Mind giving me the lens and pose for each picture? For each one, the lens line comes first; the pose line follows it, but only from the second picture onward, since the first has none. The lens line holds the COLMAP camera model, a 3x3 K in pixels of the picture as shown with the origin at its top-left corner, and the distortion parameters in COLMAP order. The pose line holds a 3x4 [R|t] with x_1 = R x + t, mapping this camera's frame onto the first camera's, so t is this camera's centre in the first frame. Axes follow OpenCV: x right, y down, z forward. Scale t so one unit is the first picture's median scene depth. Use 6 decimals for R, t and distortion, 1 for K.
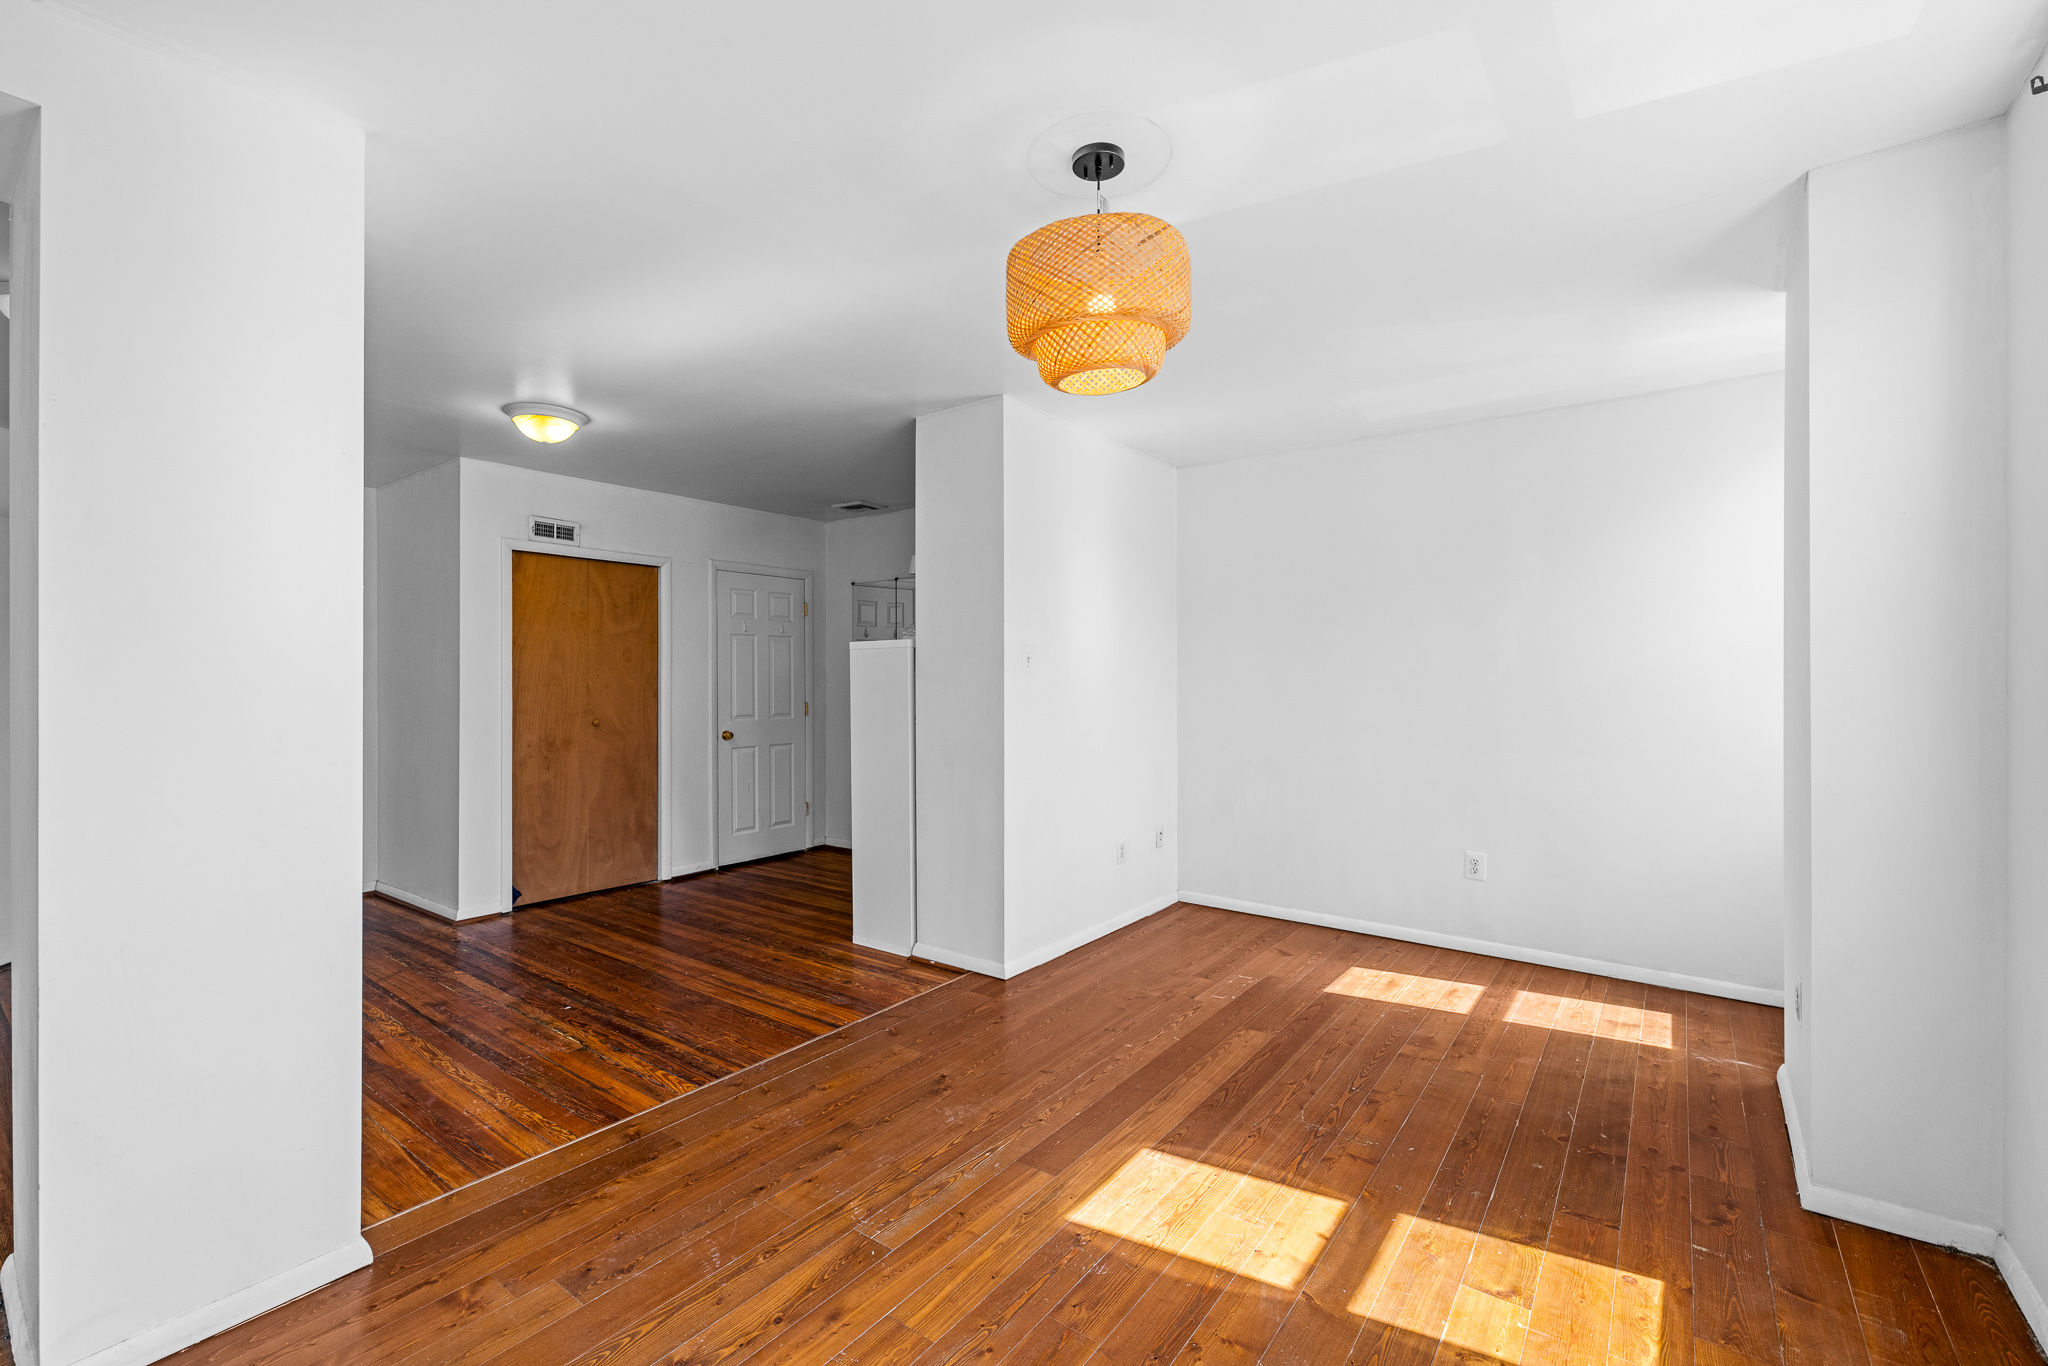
lens RADIAL K [[884.8, 0, 982.2], [0, 884.8, 675.0], [0, 0, 1]] dist [-0.000697, 0.000664]
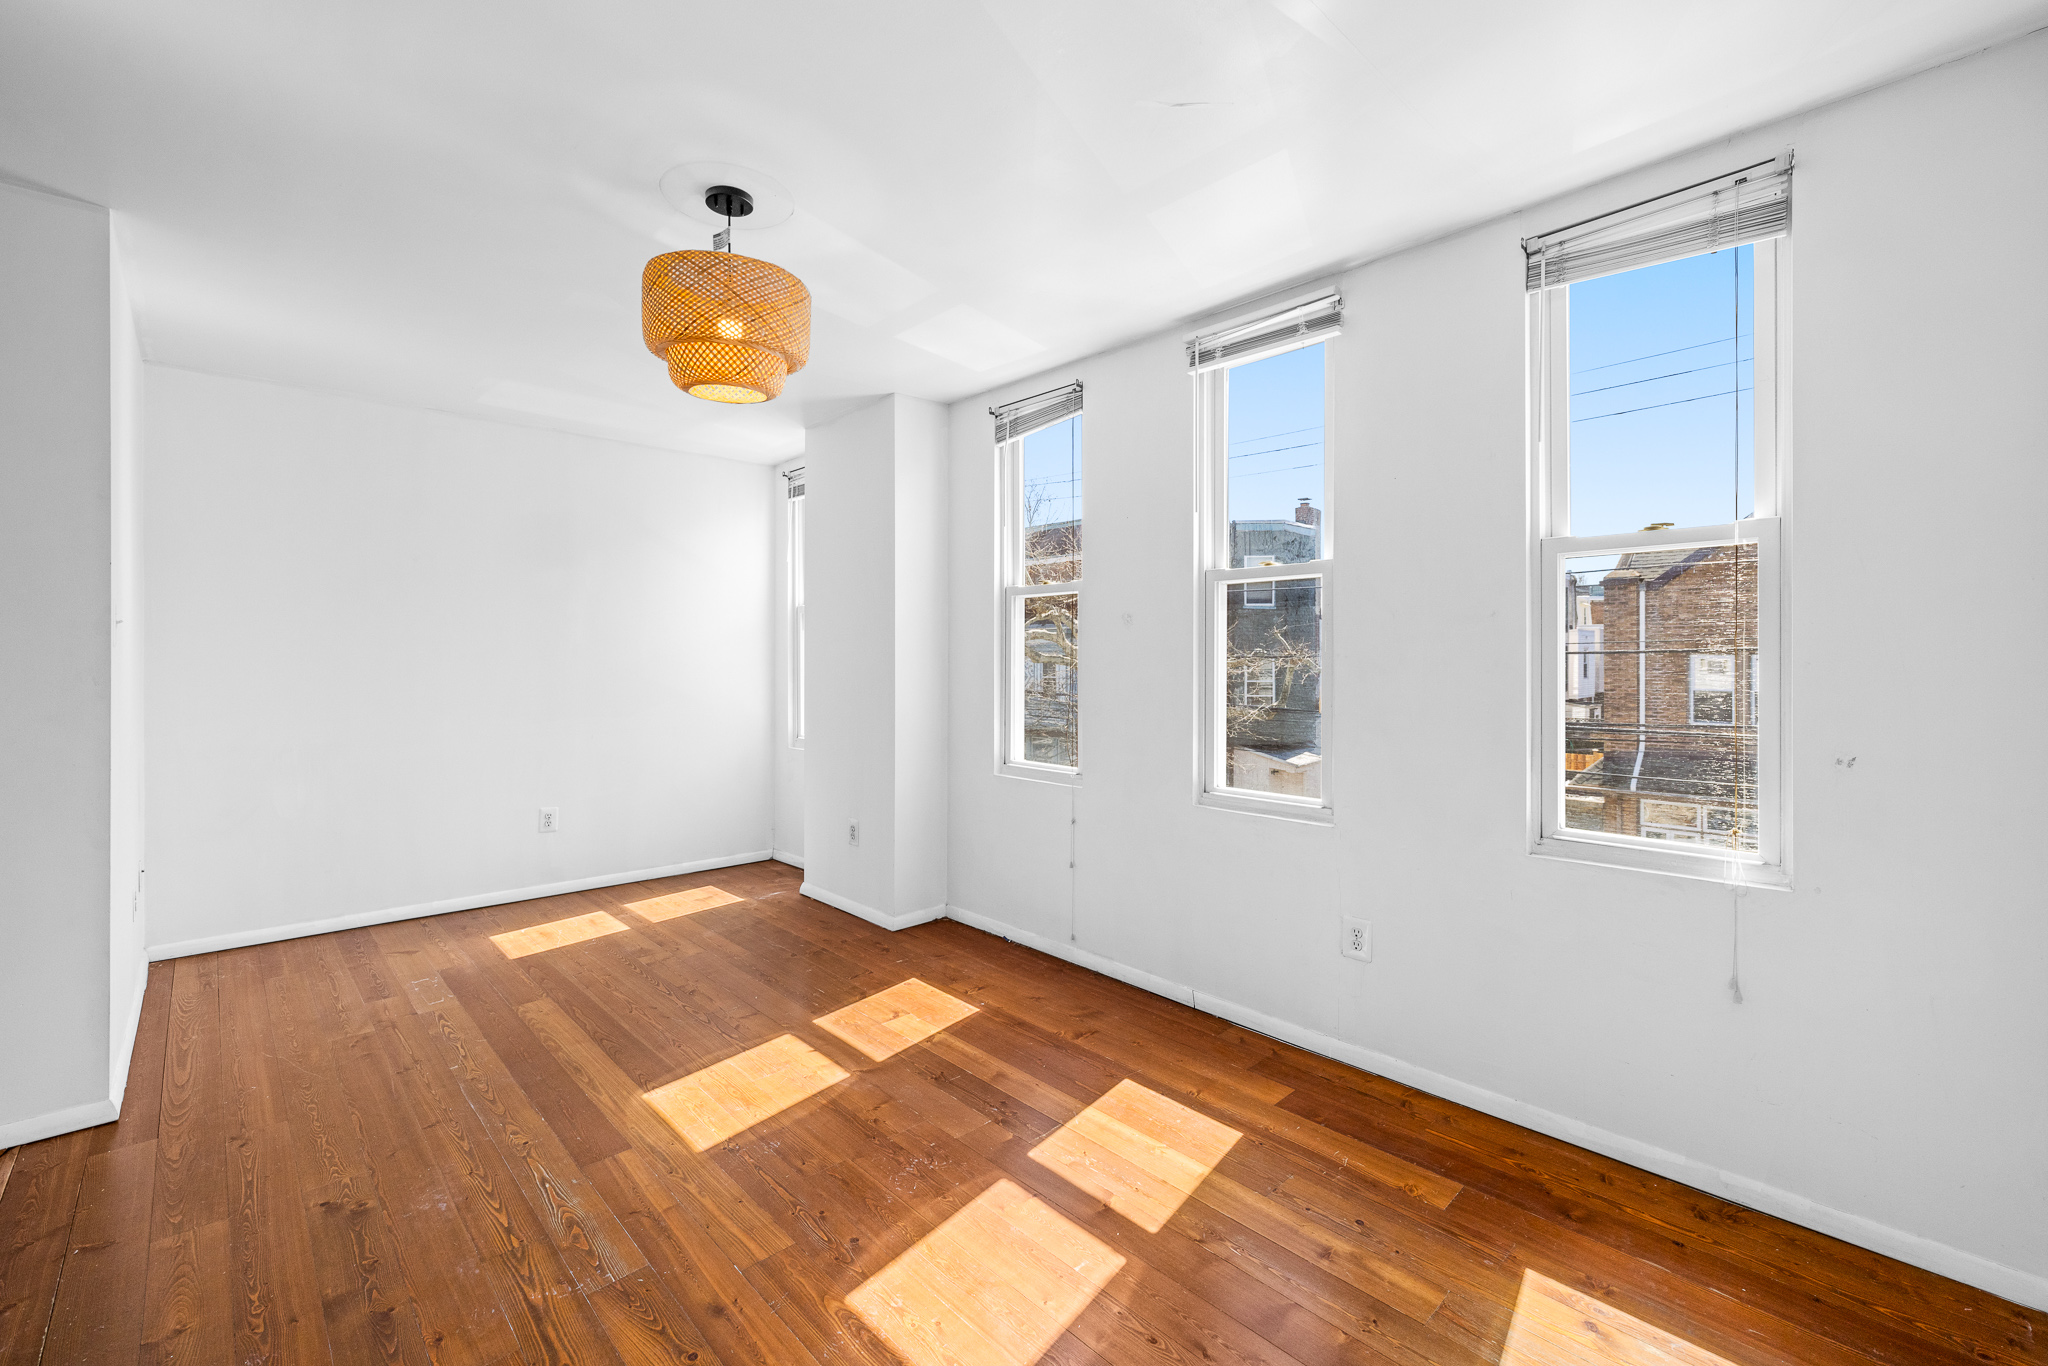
lens RADIAL K [[874.1, 0, 1014.2], [0, 874.1, 652.2], [0, 0, 1]] dist [-0.002662, -0.000064]
pose [[0.151273, 0.004163, 0.988483, -0.542285], [-0.001130, 0.999991, -0.004039, 0.003874], [-0.988491, -0.000506, 0.151277, 0.272662]]
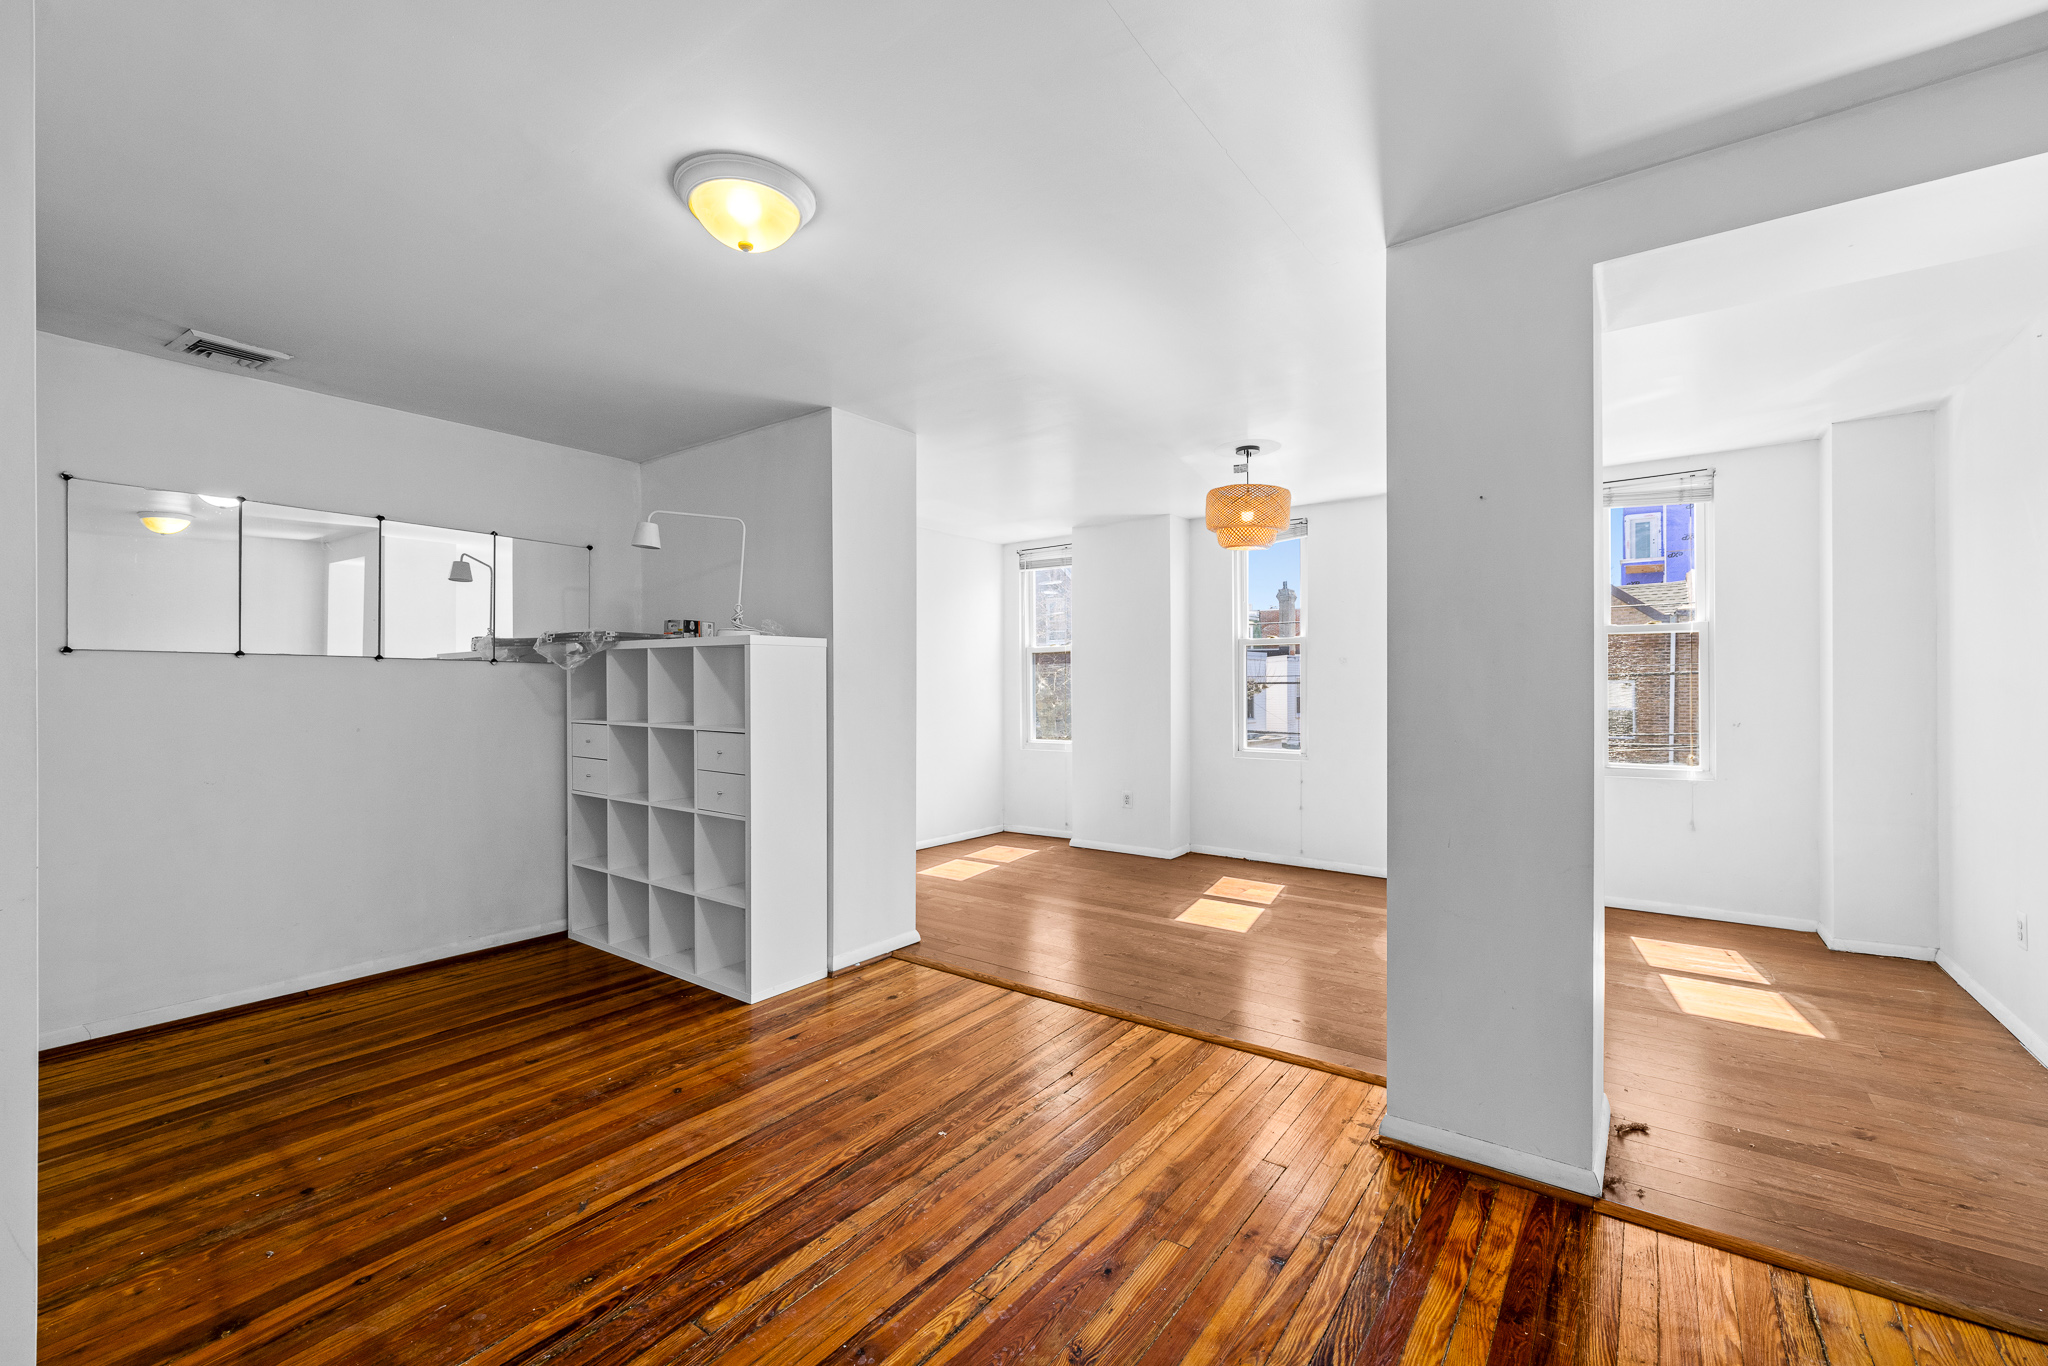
lens RADIAL K [[861.7, 0, 1024.0], [0, 861.7, 683.0], [0, 0, 1]] dist [-0.001870, -0.000286]
pose [[-0.038274, 0.002861, 0.999263, -1.184978], [-0.001304, 0.999995, -0.002913, 0.009589], [-0.999266, -0.001415, -0.038270, 0.968133]]
